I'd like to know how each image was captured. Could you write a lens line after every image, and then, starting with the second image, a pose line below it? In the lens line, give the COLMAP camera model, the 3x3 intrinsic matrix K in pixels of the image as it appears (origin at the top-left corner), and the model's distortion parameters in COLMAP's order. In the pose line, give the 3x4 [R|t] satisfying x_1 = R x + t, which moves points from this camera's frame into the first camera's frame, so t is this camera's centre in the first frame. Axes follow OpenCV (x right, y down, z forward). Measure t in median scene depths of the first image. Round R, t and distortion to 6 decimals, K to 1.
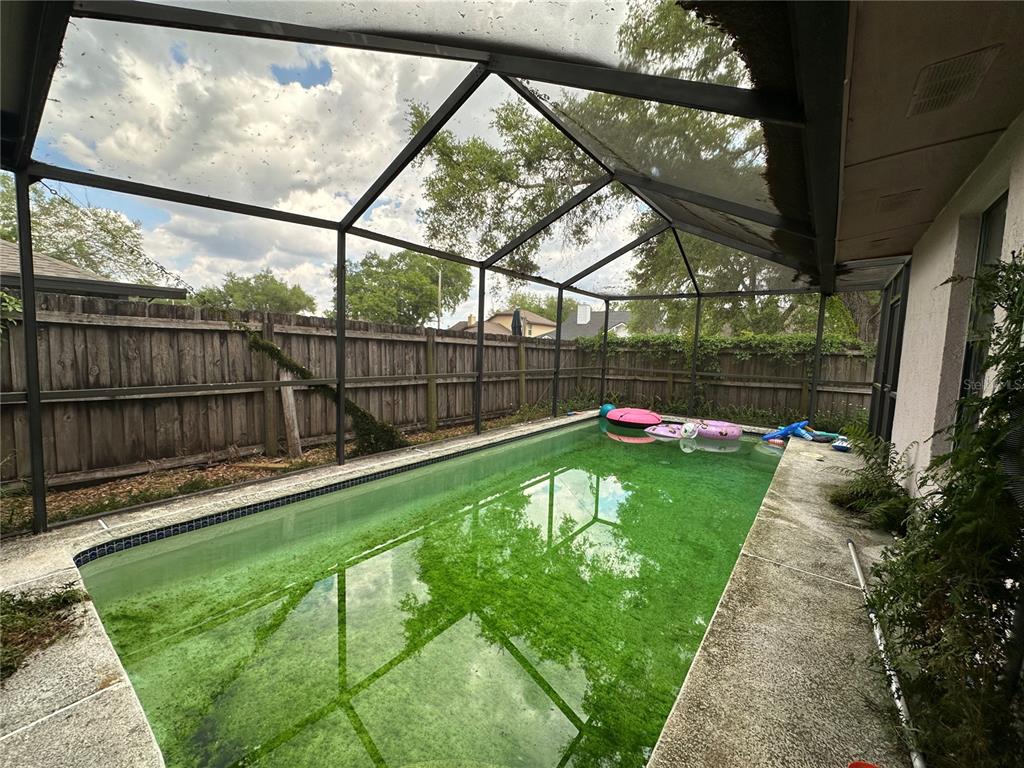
lens RADIAL K [[407.5, 0, 512.0], [0, 407.5, 384.0], [0, 0, 1]] dist [0.036501, 0.000068]
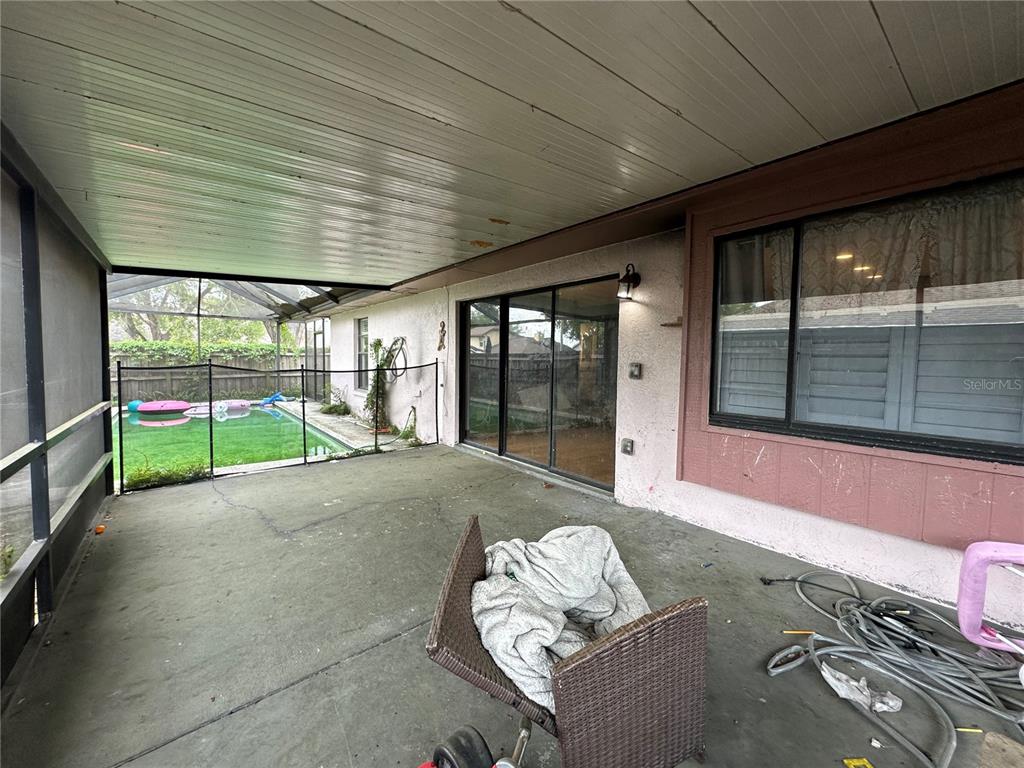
lens RADIAL K [[407.5, 0, 512.0], [0, 407.5, 384.0], [0, 0, 1]] dist [0.036501, 0.000068]
pose [[0.229949, -0.092736, 0.968774, -0.690018], [0.090128, 0.993201, 0.073681, 0.010741], [-0.969020, 0.070371, 0.236744, -0.358555]]
